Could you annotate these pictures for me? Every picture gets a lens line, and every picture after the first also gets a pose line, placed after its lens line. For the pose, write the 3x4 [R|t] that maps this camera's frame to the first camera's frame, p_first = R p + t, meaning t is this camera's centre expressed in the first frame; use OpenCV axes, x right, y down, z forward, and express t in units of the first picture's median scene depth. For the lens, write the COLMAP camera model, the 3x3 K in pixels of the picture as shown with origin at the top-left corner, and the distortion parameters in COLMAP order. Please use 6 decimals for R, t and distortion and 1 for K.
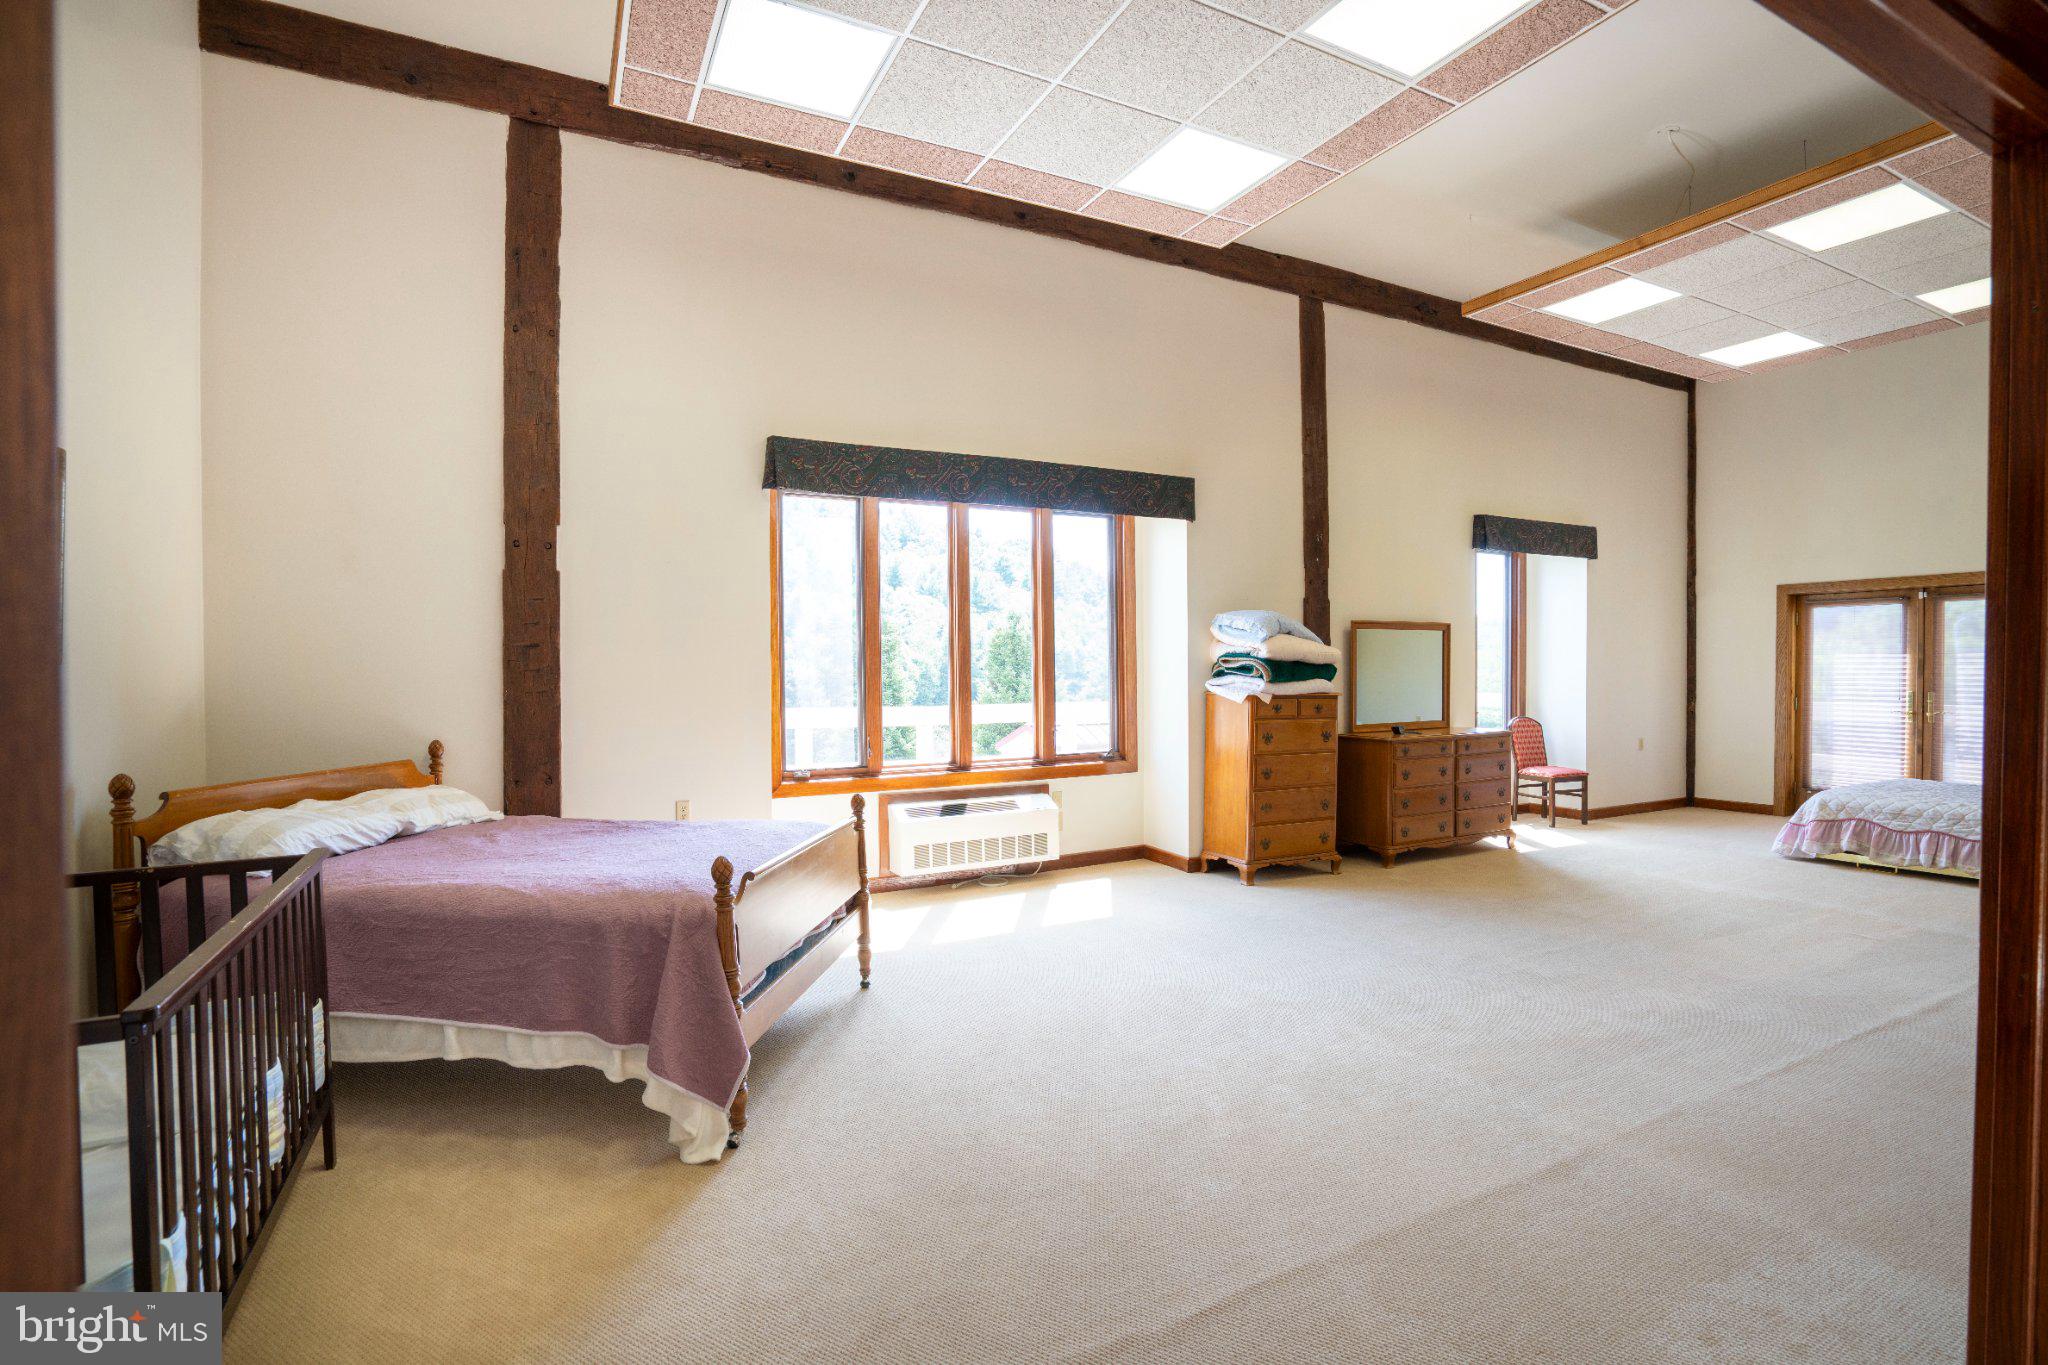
lens RADIAL K [[939.5, 0, 1020.1], [0, 939.5, 683.6], [0, 0, 1]] dist [-0.014704, 0.000194]
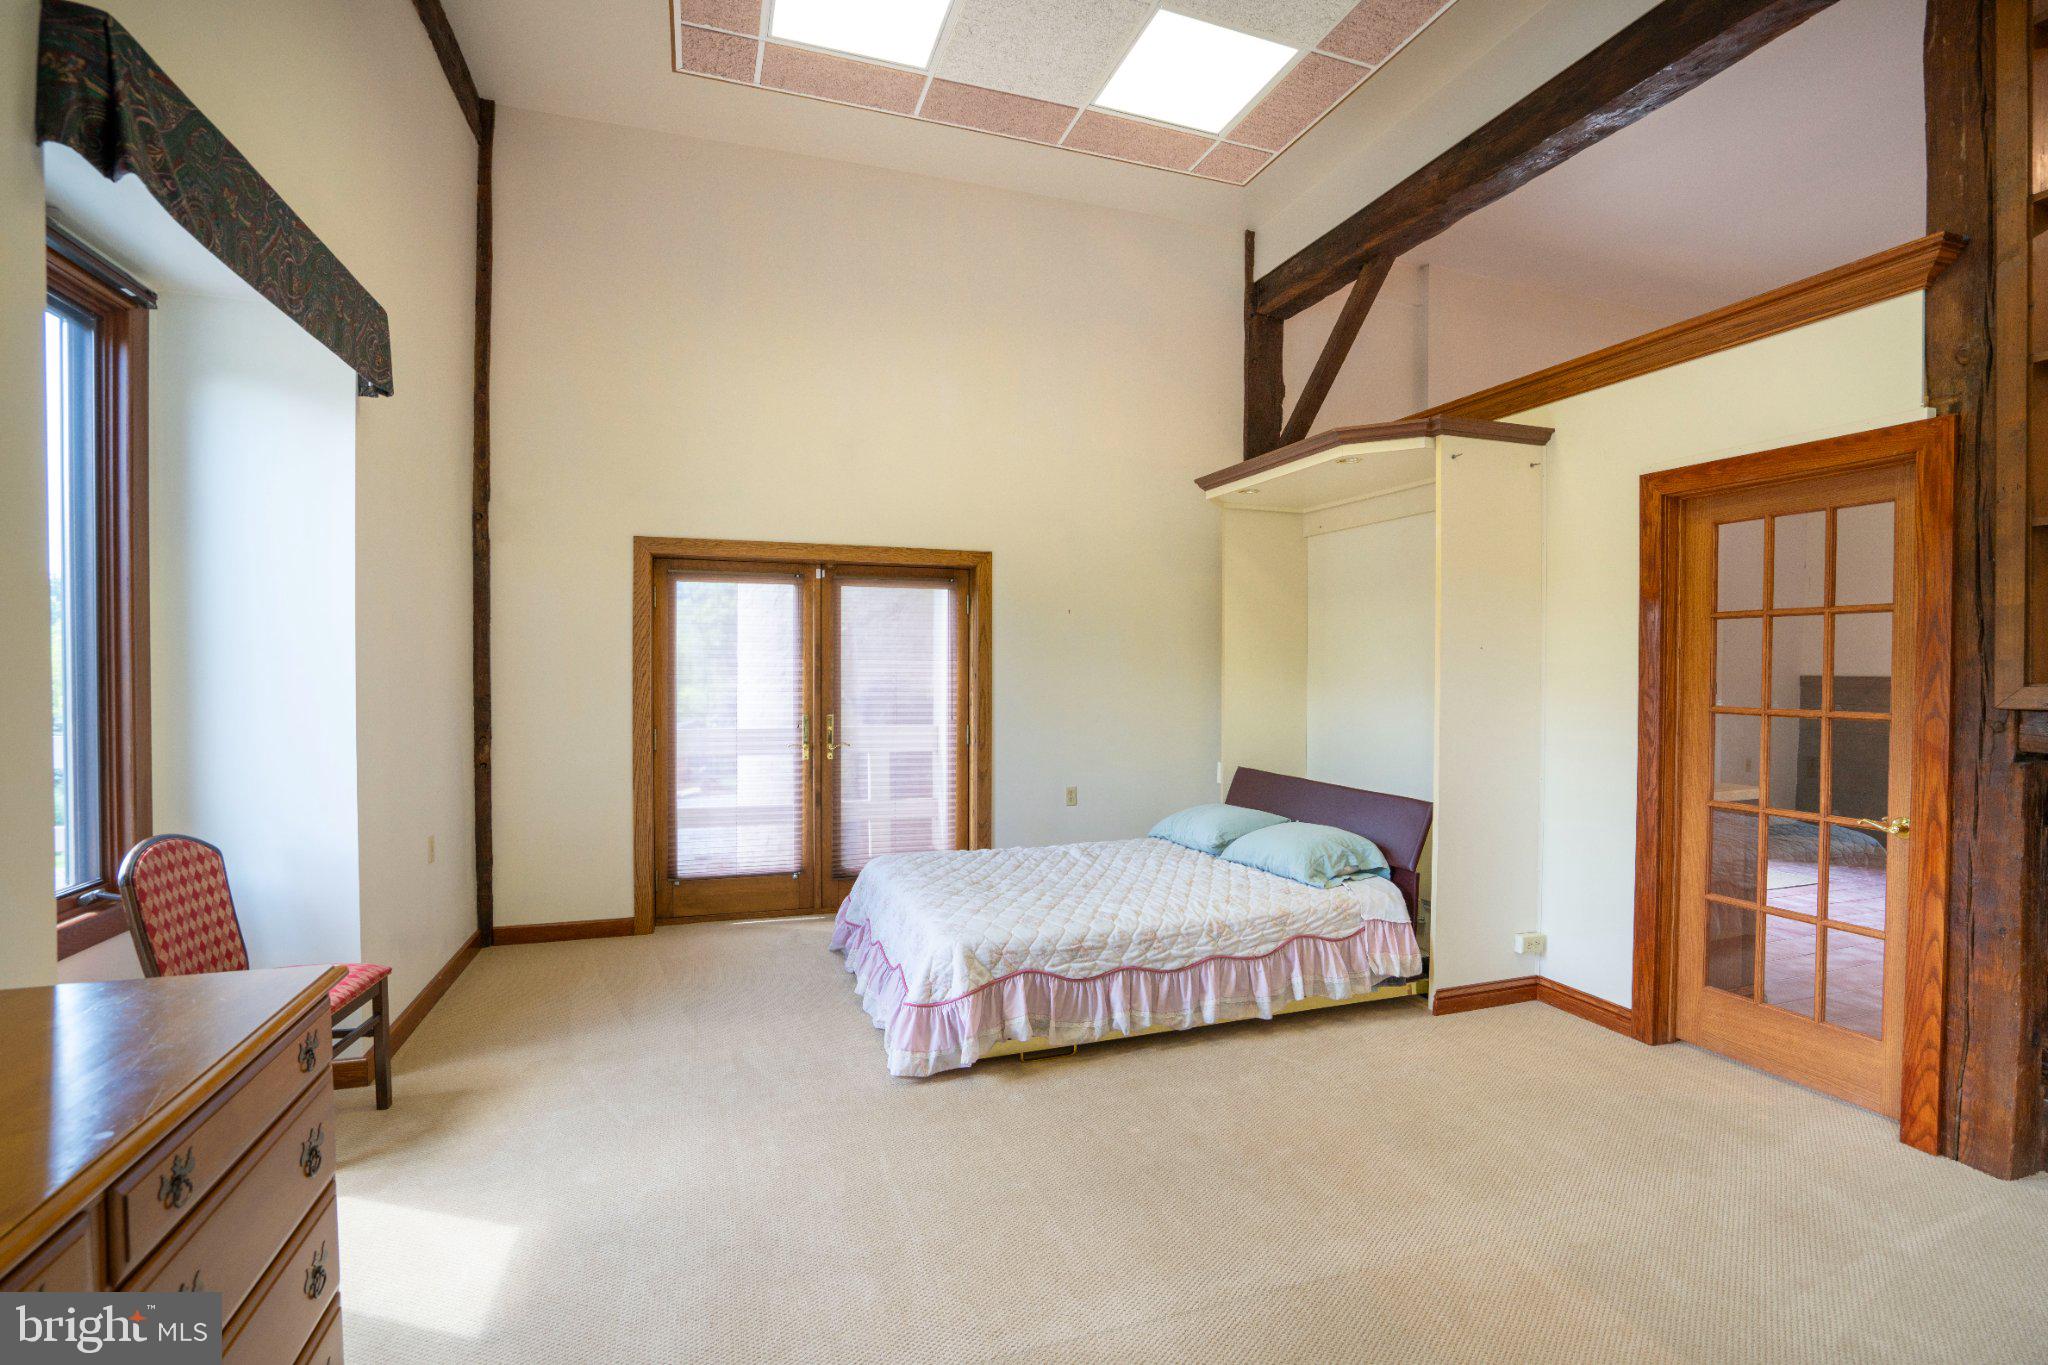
lens RADIAL K [[939.5, 0, 1017.7], [0, 939.5, 674.8], [0, 0, 1]] dist [-0.014704, 0.000194]
pose [[0.160998, -0.001663, 0.986953, 0.281162], [0.011474, 0.999934, -0.000187, -0.016772], [-0.986888, 0.011355, 0.161006, 0.682899]]
